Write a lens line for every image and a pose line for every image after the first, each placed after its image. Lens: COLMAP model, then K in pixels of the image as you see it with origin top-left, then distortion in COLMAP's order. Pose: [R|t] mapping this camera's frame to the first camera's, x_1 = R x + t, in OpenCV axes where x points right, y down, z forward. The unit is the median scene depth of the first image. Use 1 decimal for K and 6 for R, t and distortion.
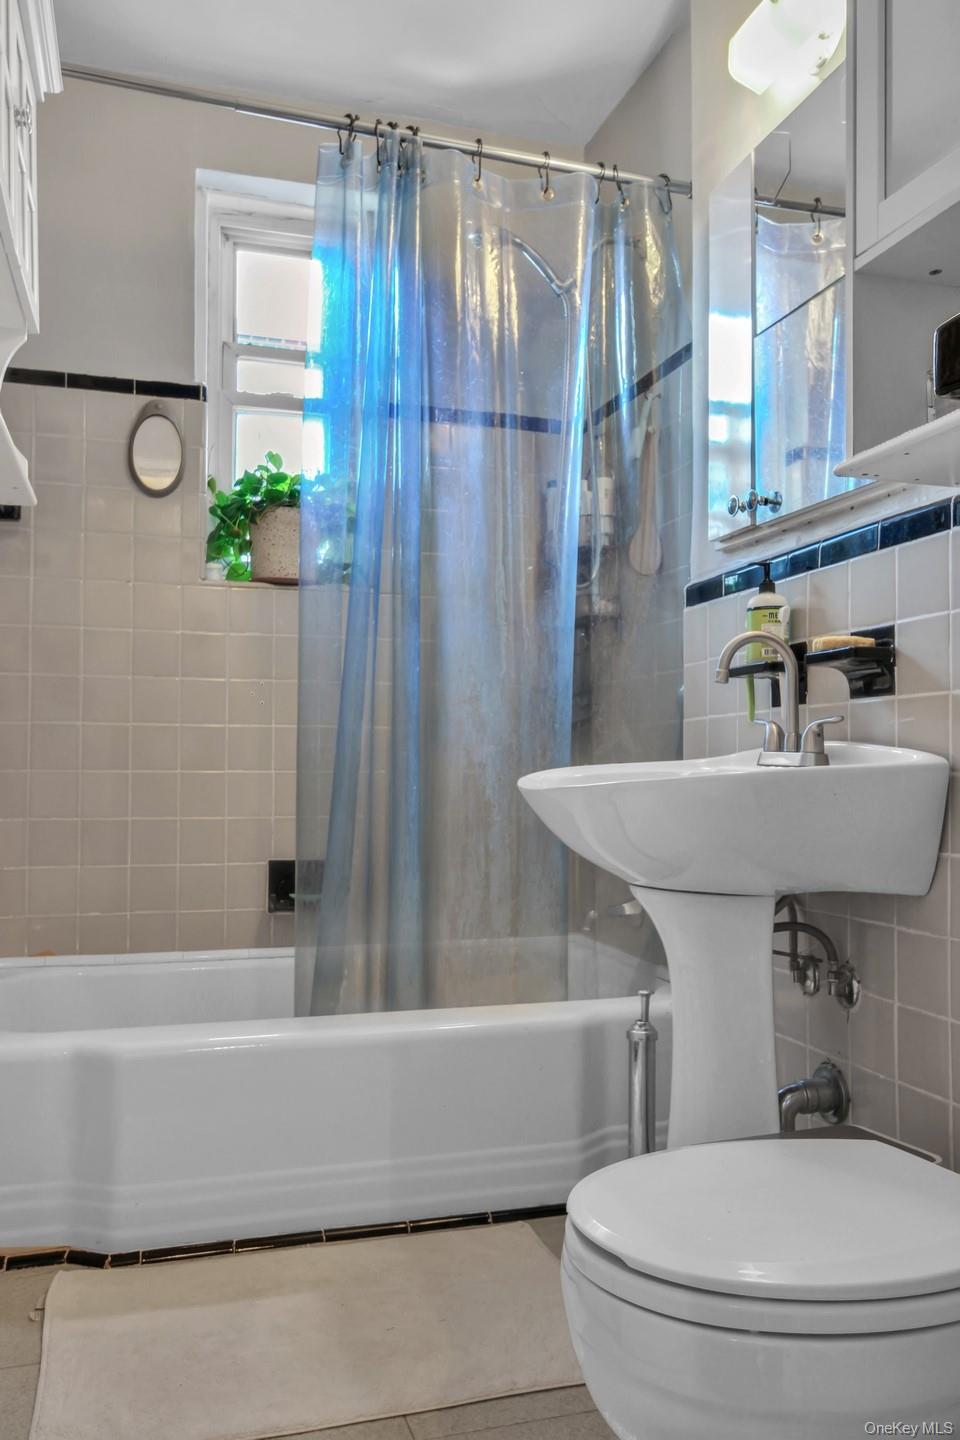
lens RADIAL K [[1096.7, 0, 475.4], [0, 1096.7, 729.7], [0, 0, 1]] dist [0.004746, -0.000262]
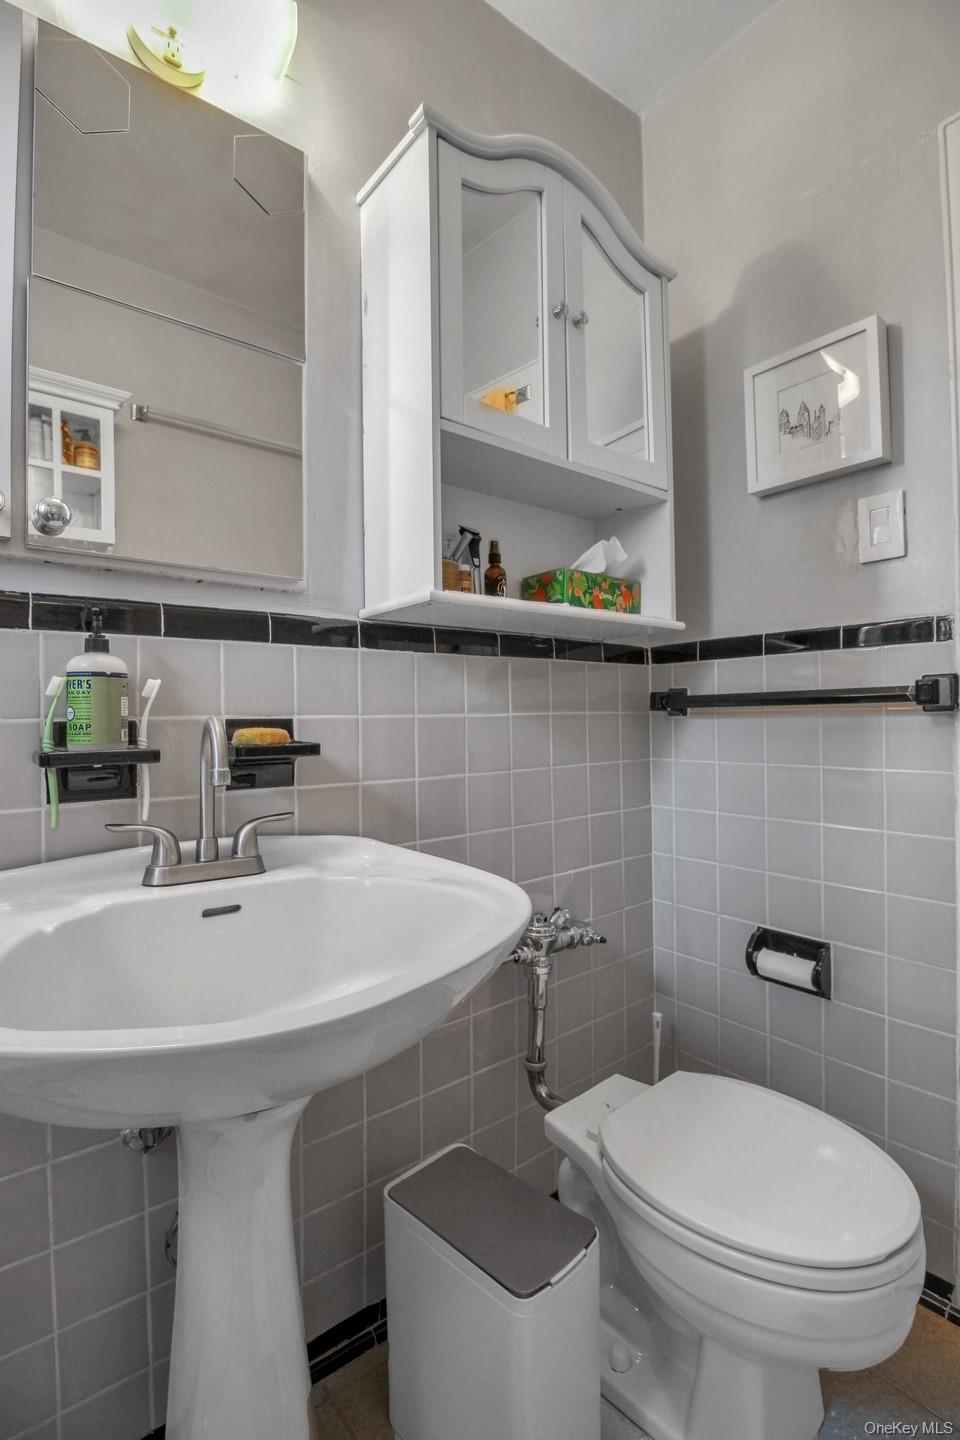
lens RADIAL K [[673.8, 0, 475.8], [0, 673.8, 716.3], [0, 0, 1]] dist [-0.027798, 0.000005]
pose [[-0.353677, 0.003328, 0.935362, -0.207357], [-0.021711, 0.999695, -0.011767, -0.068667], [-0.935115, -0.024469, -0.353497, 0.770236]]
